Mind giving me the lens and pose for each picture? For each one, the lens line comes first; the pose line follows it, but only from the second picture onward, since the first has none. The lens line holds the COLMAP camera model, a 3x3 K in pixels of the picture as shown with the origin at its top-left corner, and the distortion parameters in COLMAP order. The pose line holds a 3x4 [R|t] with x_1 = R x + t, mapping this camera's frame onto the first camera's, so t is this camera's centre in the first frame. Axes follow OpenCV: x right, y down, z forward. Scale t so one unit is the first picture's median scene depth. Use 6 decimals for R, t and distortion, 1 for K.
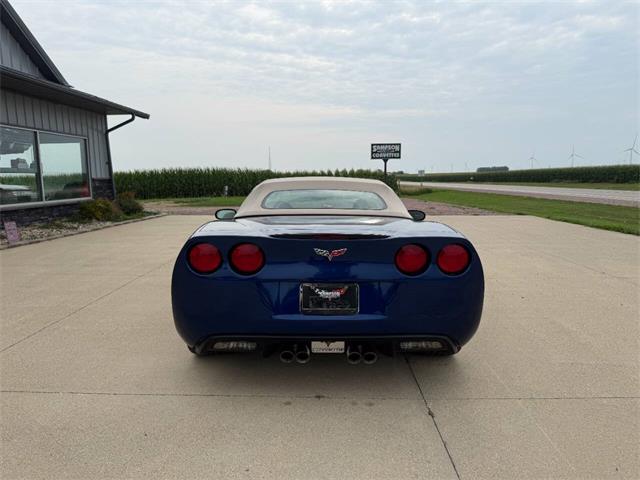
lens RADIAL K [[452.7, 0, 320.0], [0, 452.7, 240.0], [0, 0, 1]] dist [0.028587, -0.035622]
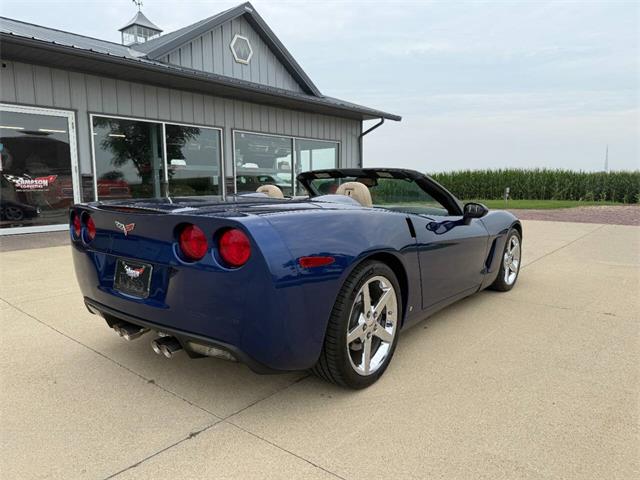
lens RADIAL K [[450.9, 0, 320.0], [0, 450.9, 240.0], [0, 0, 1]] dist [0.069124, -0.099969]
pose [[0.782407, 0.079685, -0.617649, 0.190414], [-0.085149, 0.996154, 0.020655, 0.000275], [0.616919, 0.036431, 0.786183, 0.104663]]
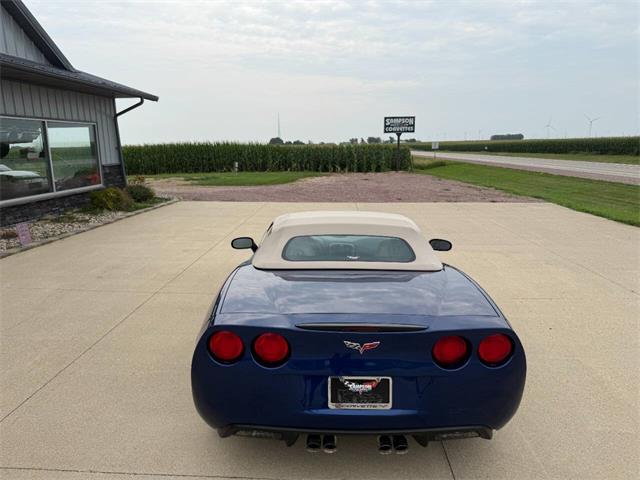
lens RADIAL K [[454.6, 0, 320.0], [0, 454.6, 240.0], [0, 0, 1]] dist [0.007340, -0.005307]
pose [[0.999763, 0.005623, -0.021048, -0.009106], [-0.004147, 0.997569, 0.069560, -0.051897], [0.021388, -0.069456, 0.997356, 0.018358]]
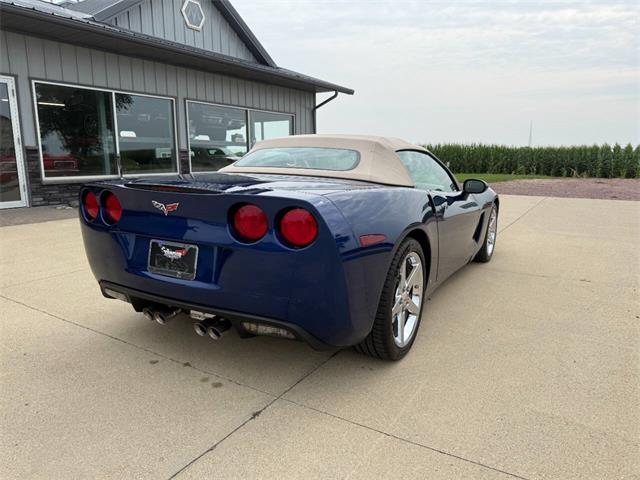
lens RADIAL K [[454.6, 0, 320.0], [0, 454.6, 240.0], [0, 0, 1]] dist [0.007340, -0.005307]
pose [[0.858079, 0.098537, -0.503976, 0.153817], [-0.074745, 0.994931, 0.067266, 0.002083], [0.508049, -0.020050, 0.861095, 0.077720]]
